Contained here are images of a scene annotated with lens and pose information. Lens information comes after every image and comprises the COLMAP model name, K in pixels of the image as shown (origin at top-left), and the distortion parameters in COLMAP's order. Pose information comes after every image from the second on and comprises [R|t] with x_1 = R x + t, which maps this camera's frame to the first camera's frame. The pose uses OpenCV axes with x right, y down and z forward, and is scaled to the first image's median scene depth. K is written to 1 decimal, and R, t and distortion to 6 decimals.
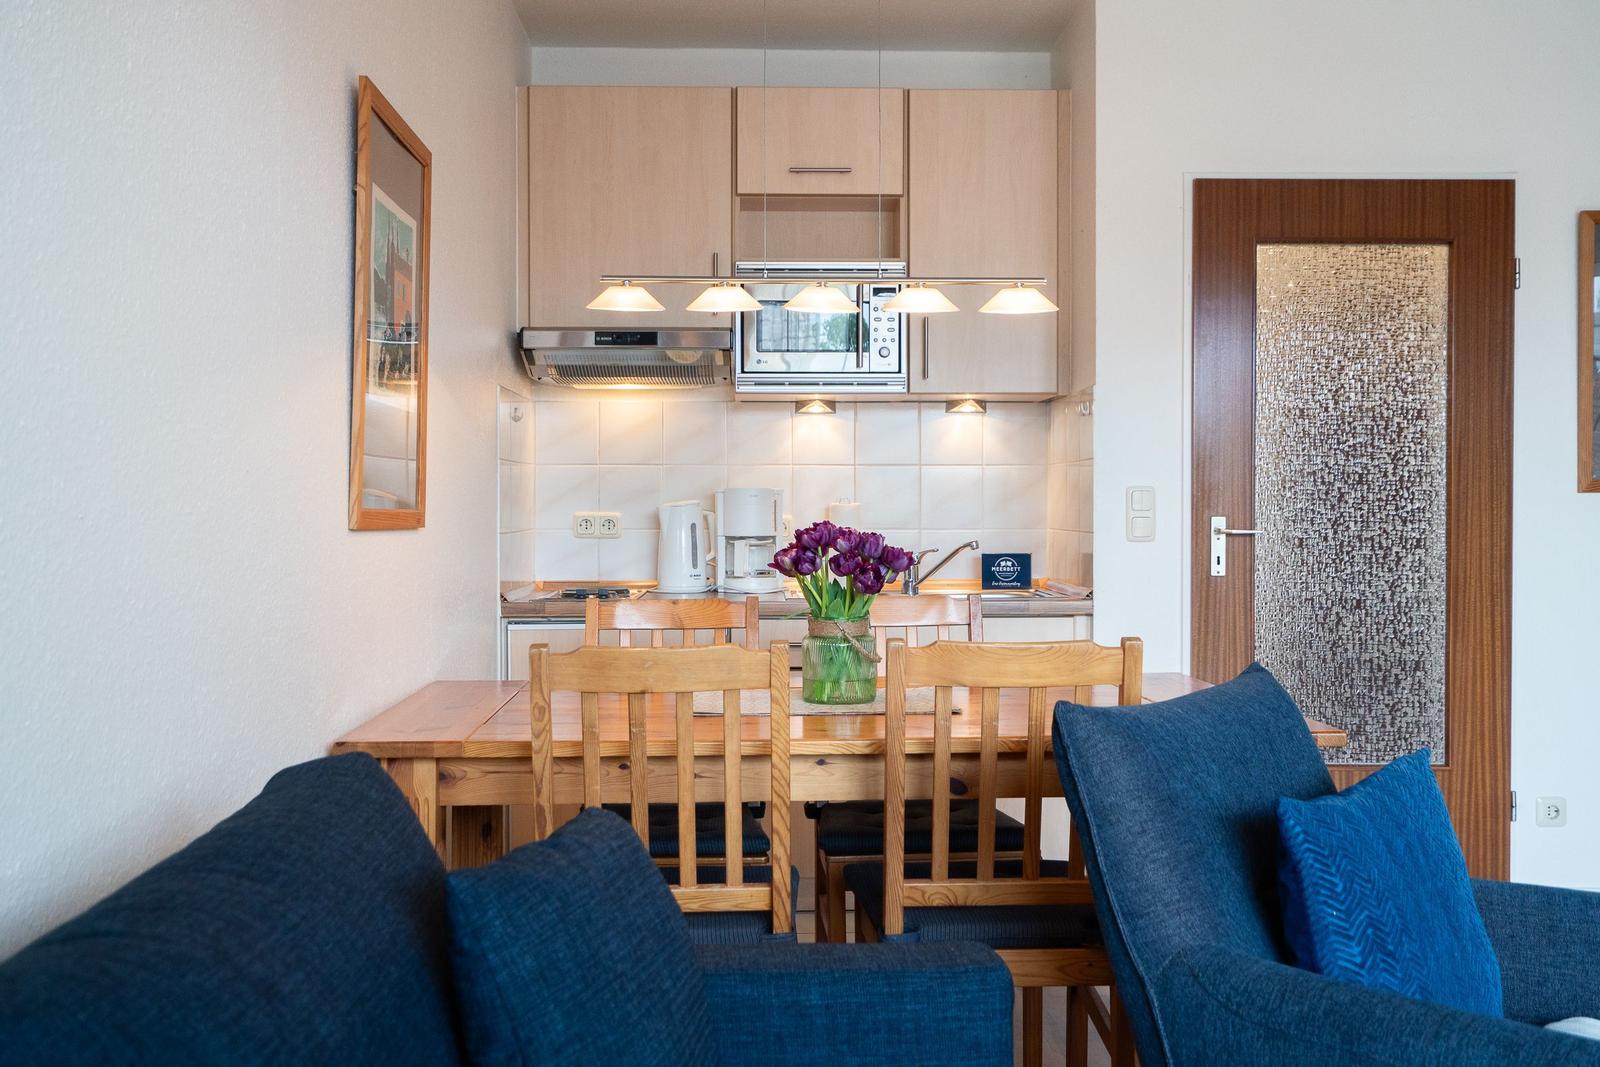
lens RADIAL K [[1566.1, 0, 792.9], [0, 1566.1, 524.0], [0, 0, 1]] dist [0.019786, 0.000000]
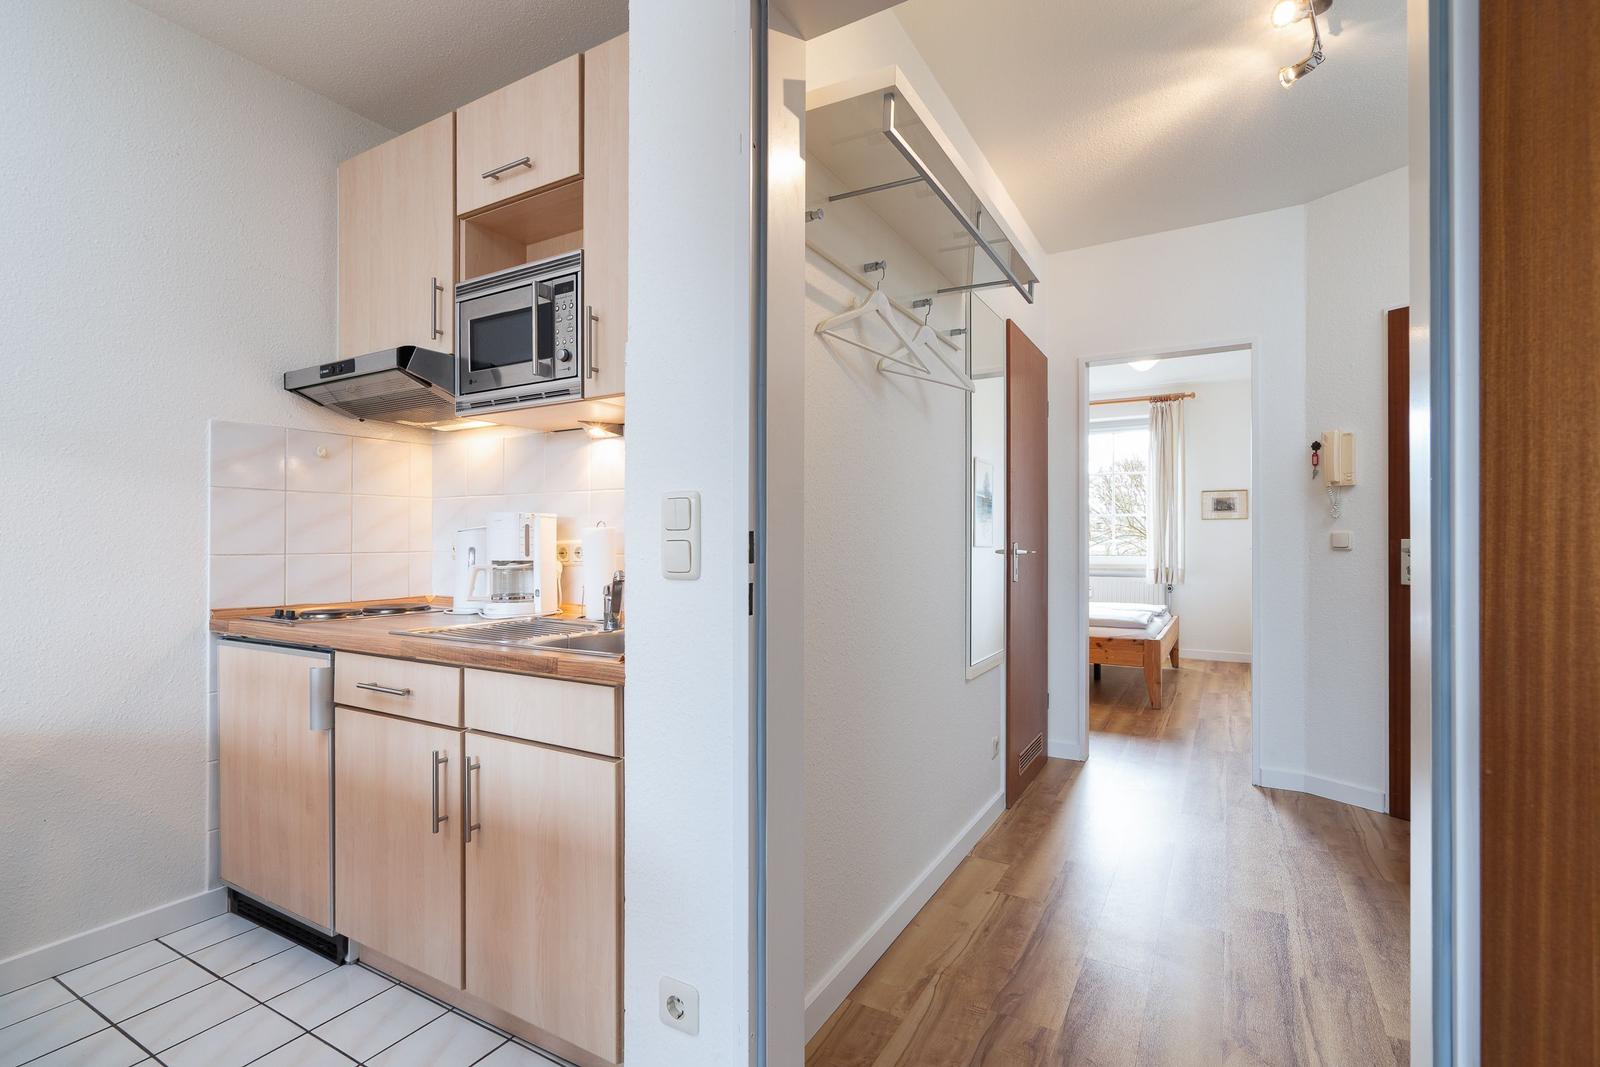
lens RADIAL K [[735.2, 0, 816.7], [0, 735.2, 539.0], [0, 0, 1]] dist [-0.005701, 0.003274]
pose [[0.861284, -0.002522, -0.508118, 0.632076], [-0.004628, 0.999907, -0.012807, -0.002343], [0.508103, 0.013382, 0.861192, 1.154791]]
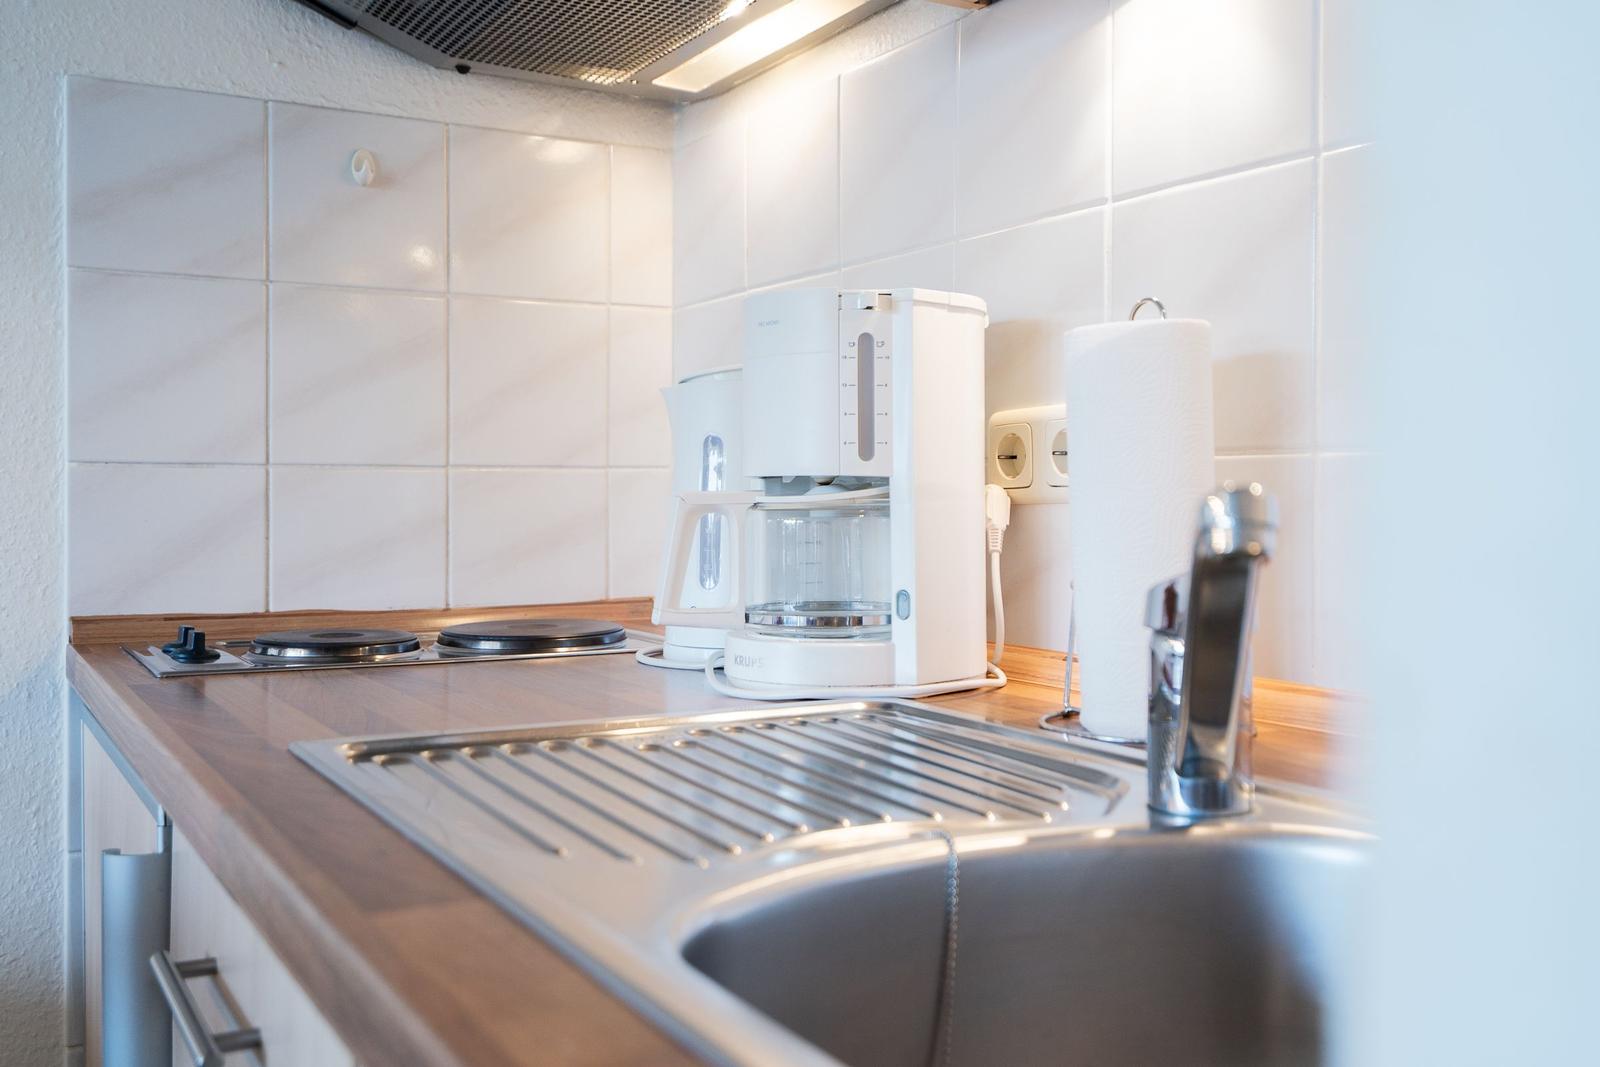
lens RADIAL K [[1488.9, 0, 816.6], [0, 1488.9, 533.1], [0, 0, 1]] dist [0.014744, 0.000000]
pose [[0.485206, 0.020902, -0.874150, 0.323112], [-0.008370, 0.999779, 0.019261, 0.019495], [0.874360, -0.002028, 0.485274, 1.457347]]
